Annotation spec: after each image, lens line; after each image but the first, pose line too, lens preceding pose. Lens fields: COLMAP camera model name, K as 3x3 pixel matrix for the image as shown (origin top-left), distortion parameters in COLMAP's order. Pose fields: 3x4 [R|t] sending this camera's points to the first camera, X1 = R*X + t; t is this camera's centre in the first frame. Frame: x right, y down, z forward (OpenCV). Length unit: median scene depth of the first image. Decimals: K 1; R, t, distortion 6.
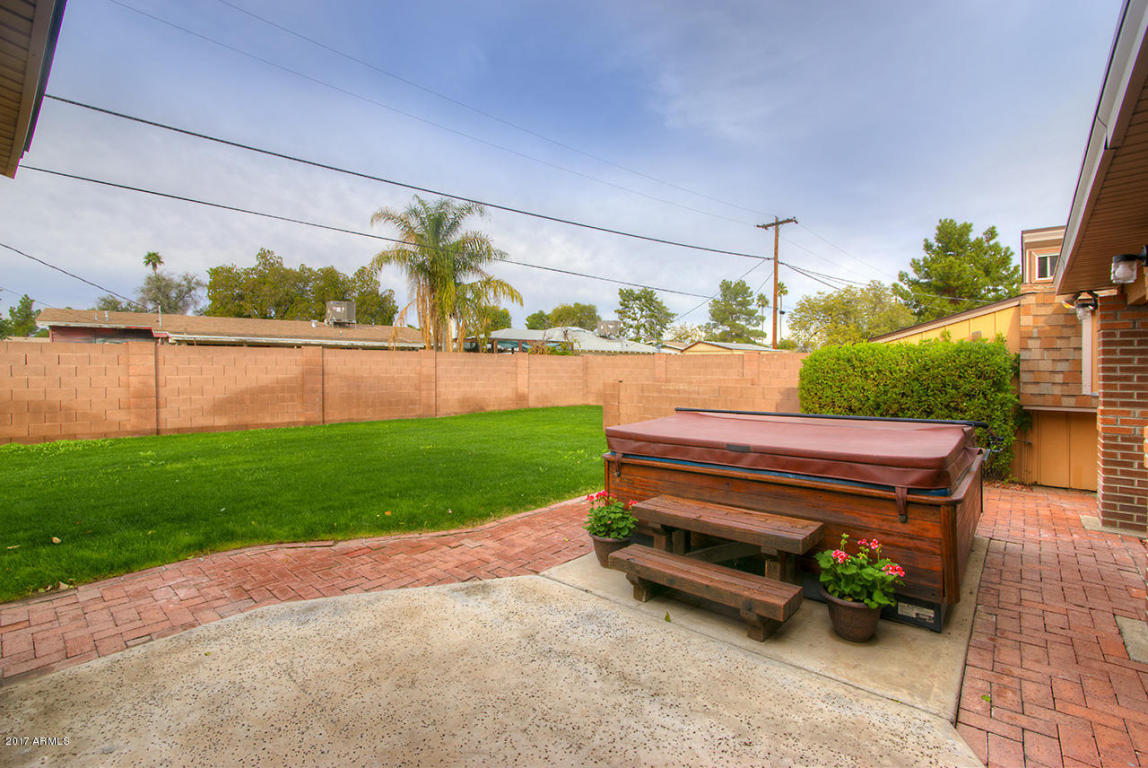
lens RADIAL K [[524.2, 0, 574.0], [0, 524.2, 384.0], [0, 0, 1]] dist [-0.004391, -0.000740]
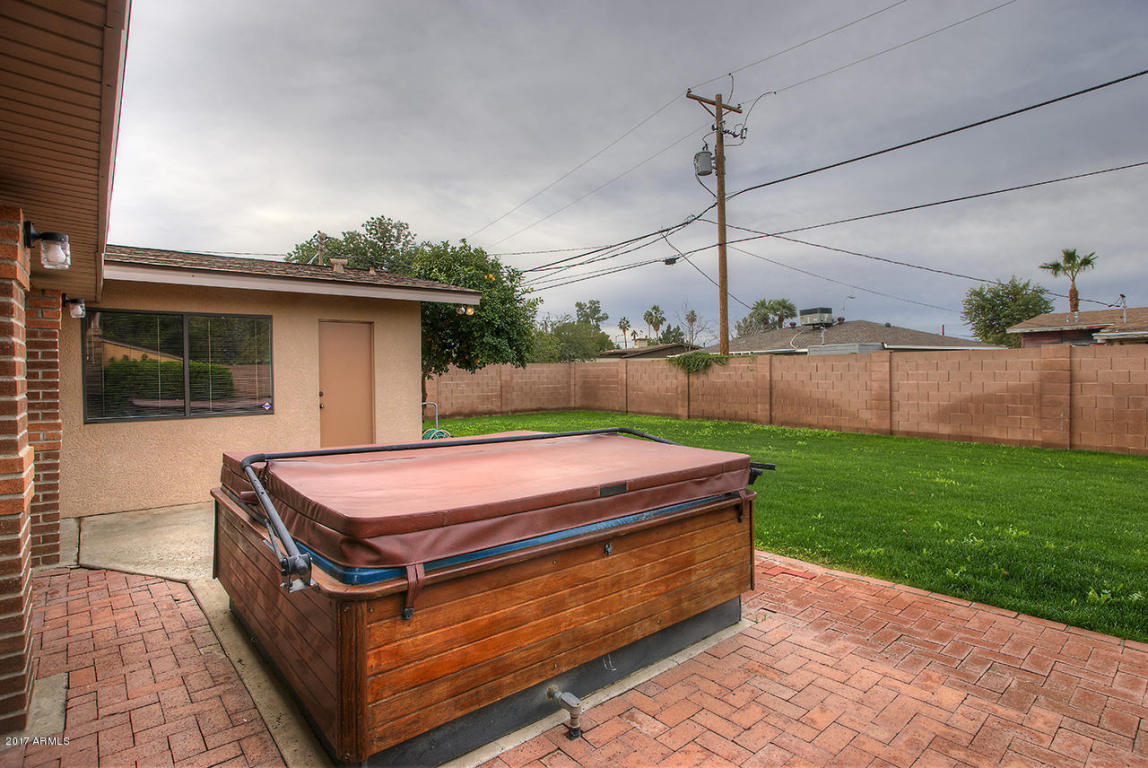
lens RADIAL K [[590.2, 0, 574.0], [0, 590.2, 384.0], [0, 0, 1]] dist [-0.049103, 0.000378]
pose [[-0.153915, 0.010064, -0.988033, 0.487960], [-0.027322, 0.999522, 0.014437, -0.008561], [0.987706, 0.029217, -0.153567, 0.517679]]
